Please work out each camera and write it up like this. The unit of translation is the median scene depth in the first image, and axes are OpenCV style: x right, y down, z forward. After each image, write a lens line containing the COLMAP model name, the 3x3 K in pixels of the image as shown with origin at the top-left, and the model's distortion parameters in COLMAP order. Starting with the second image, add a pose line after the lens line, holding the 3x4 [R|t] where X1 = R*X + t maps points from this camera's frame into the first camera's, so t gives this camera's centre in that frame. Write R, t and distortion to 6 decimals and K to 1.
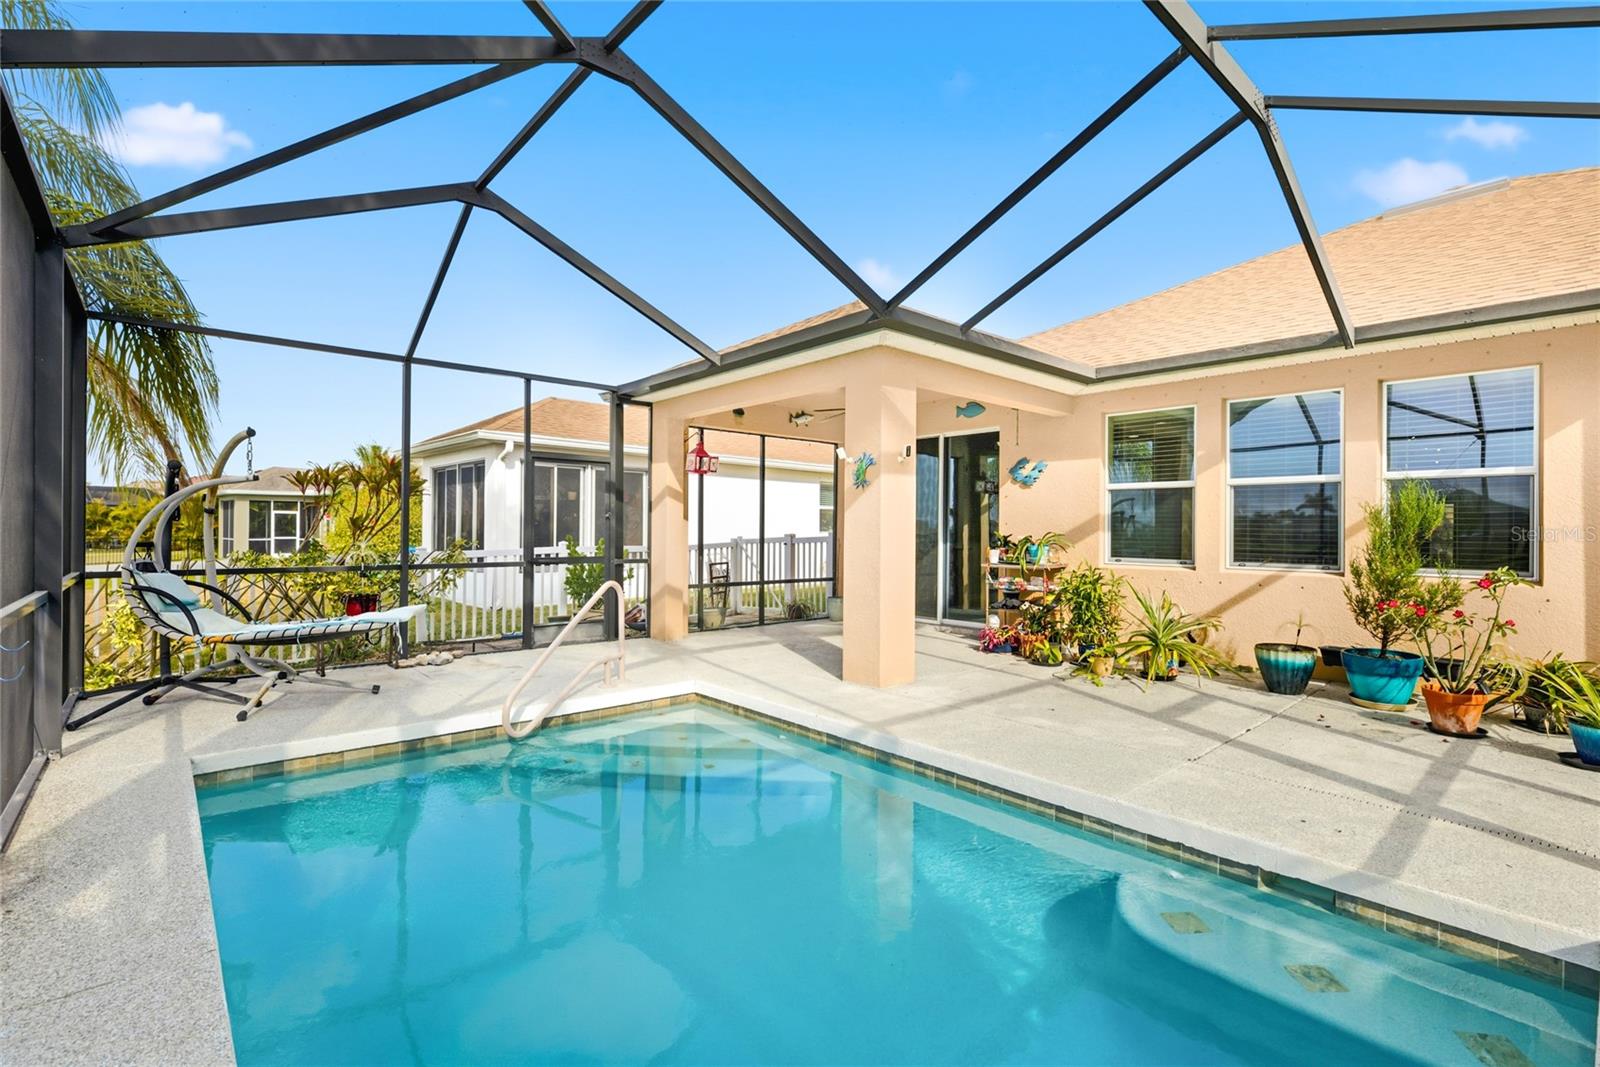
lens RADIAL K [[721.2, 0, 800.7], [0, 721.2, 532.3], [0, 0, 1]] dist [0.000432, -0.000122]
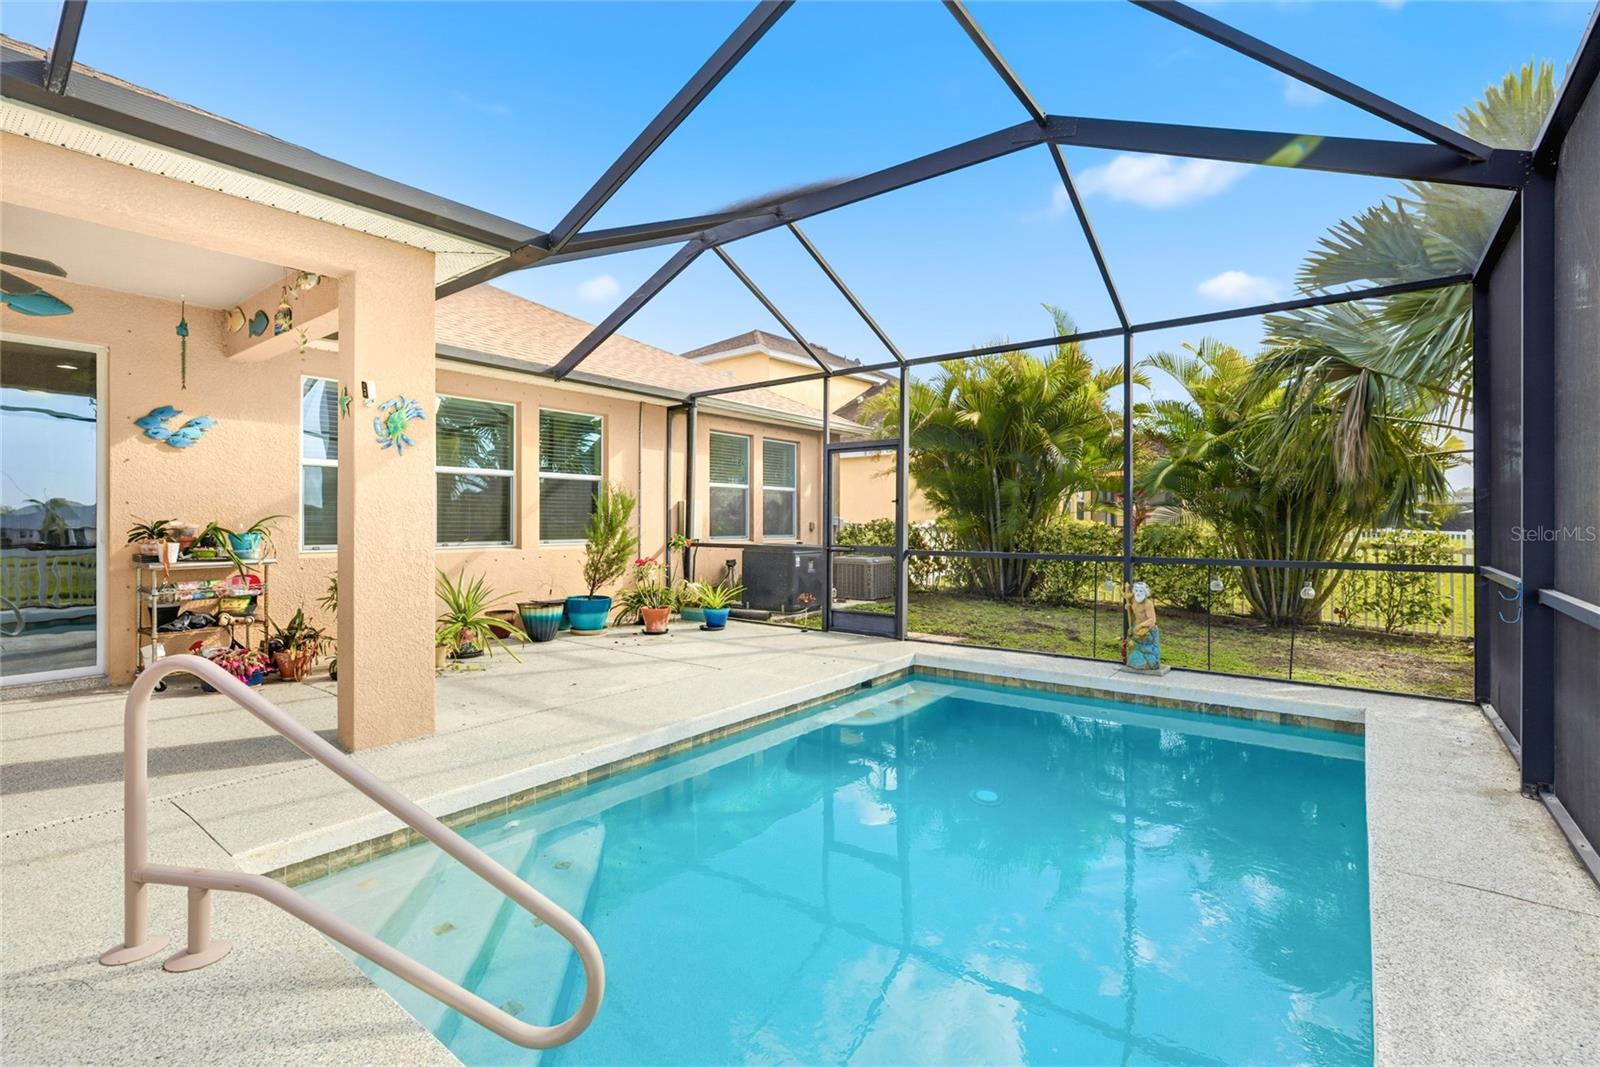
lens RADIAL K [[721.2, 0, 802.0], [0, 721.2, 521.0], [0, 0, 1]] dist [0.000432, -0.000122]
pose [[-0.182319, -0.009624, 0.983192, -0.681073], [-0.000449, 0.999953, 0.009705, -0.003135], [-0.983239, 0.001328, -0.182315, 0.792272]]
